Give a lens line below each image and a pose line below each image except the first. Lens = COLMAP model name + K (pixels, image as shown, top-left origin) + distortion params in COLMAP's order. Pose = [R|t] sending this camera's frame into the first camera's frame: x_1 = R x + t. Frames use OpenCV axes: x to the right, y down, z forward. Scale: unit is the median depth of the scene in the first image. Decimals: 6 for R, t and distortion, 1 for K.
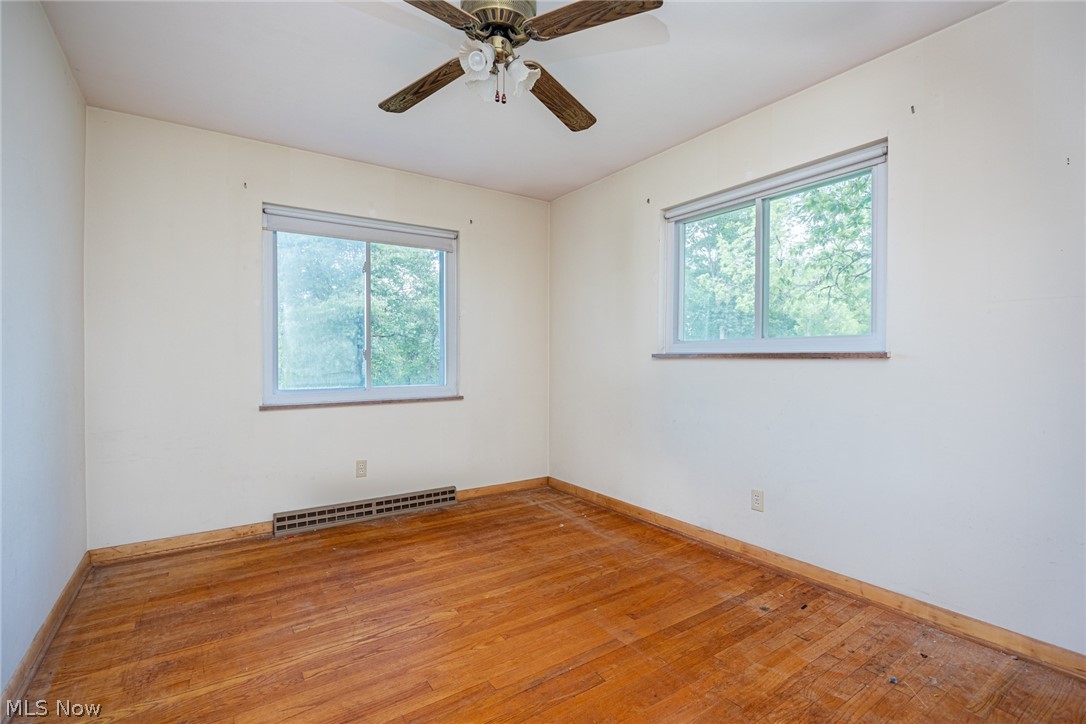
lens RADIAL K [[512.1, 0, 544.3], [0, 512.1, 361.1], [0, 0, 1]] dist [-0.004336, 0.000030]
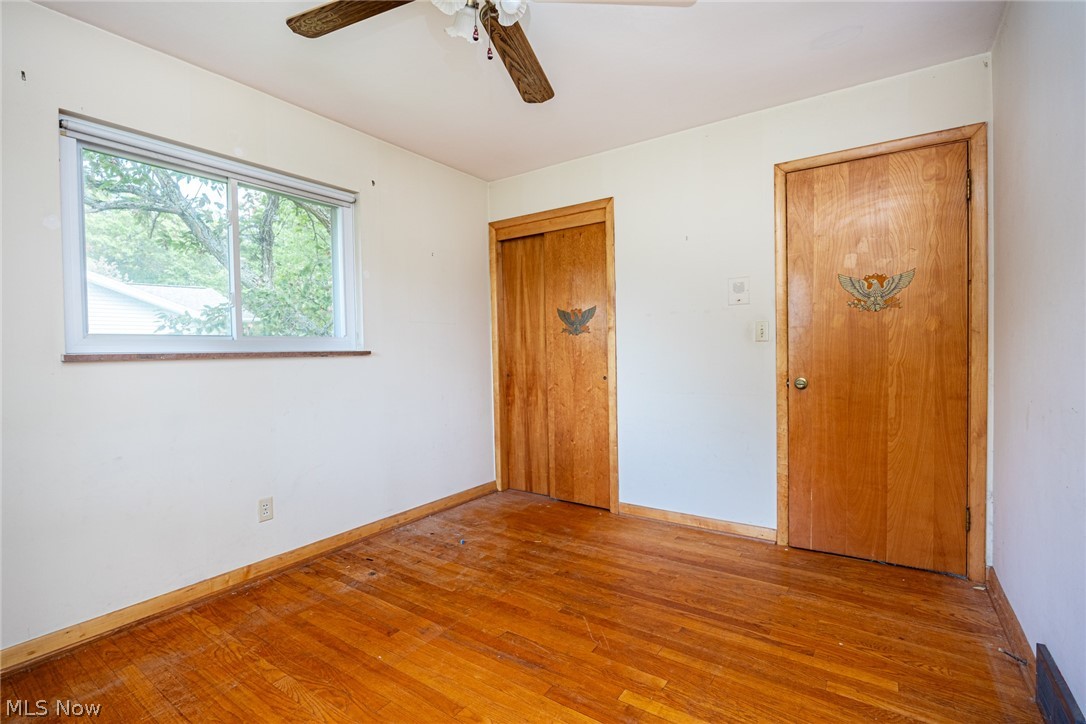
lens RADIAL K [[512.1, 0, 548.3], [0, 512.1, 360.6], [0, 0, 1]] dist [-0.004336, 0.000030]
pose [[-0.373861, -0.013215, 0.927391, -0.738387], [0.024256, 0.999417, 0.024020, -0.011786], [-0.927168, 0.031475, -0.373322, 0.995809]]
